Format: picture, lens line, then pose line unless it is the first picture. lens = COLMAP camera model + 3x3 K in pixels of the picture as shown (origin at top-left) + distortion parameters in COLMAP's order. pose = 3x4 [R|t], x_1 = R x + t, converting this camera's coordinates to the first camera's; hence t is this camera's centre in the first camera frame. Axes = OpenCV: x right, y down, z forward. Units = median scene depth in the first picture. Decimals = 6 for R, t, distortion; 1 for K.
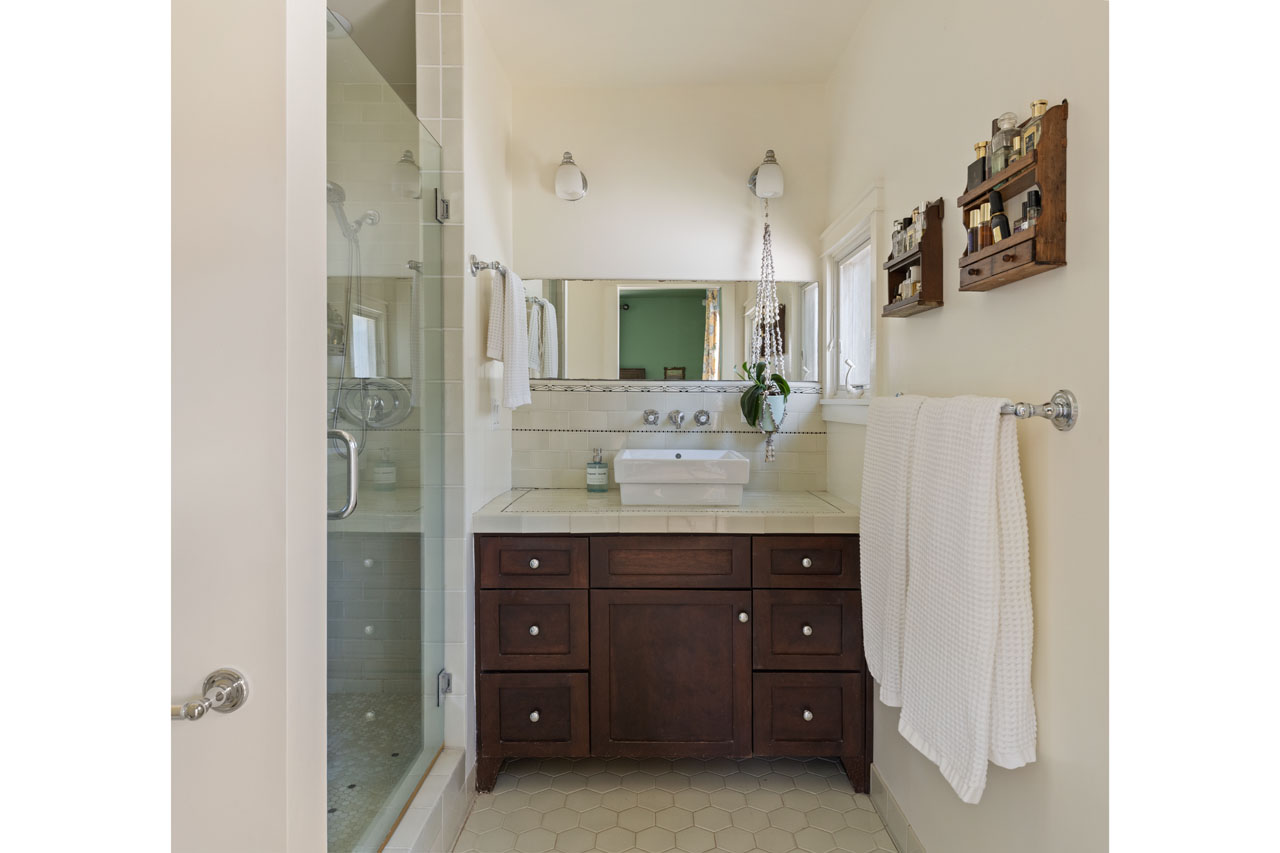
lens RADIAL K [[656.5, 0, 638.5], [0, 656.5, 419.0], [0, 0, 1]] dist [-0.000590, 0.000006]
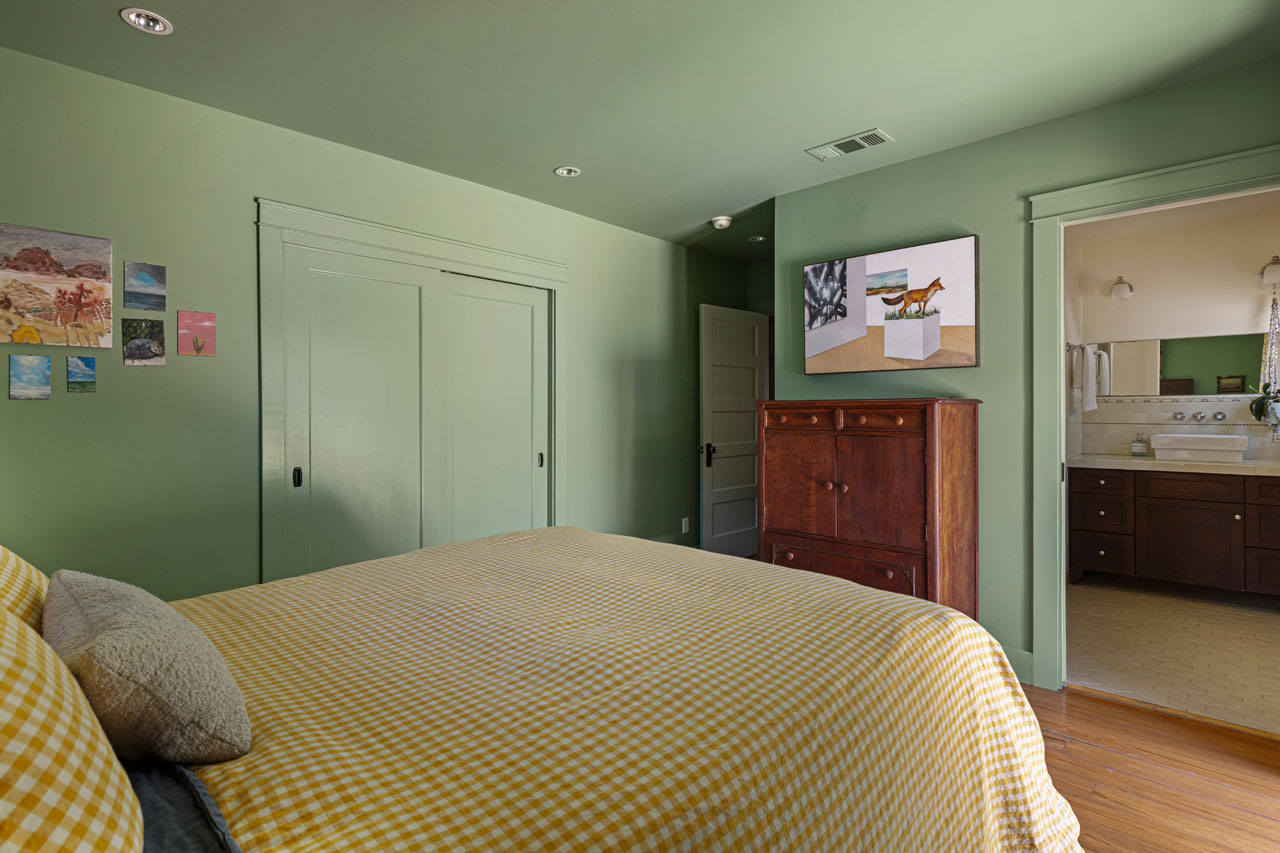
lens RADIAL K [[621.1, 0, 636.0], [0, 621.1, 423.7], [0, 0, 1]] dist [0.011868, 0.000092]
pose [[0.744064, 0.002366, -0.668104, 0.062143], [-0.009328, 0.999933, -0.006847, 0.045441], [0.668043, 0.011327, 0.744036, -1.305908]]
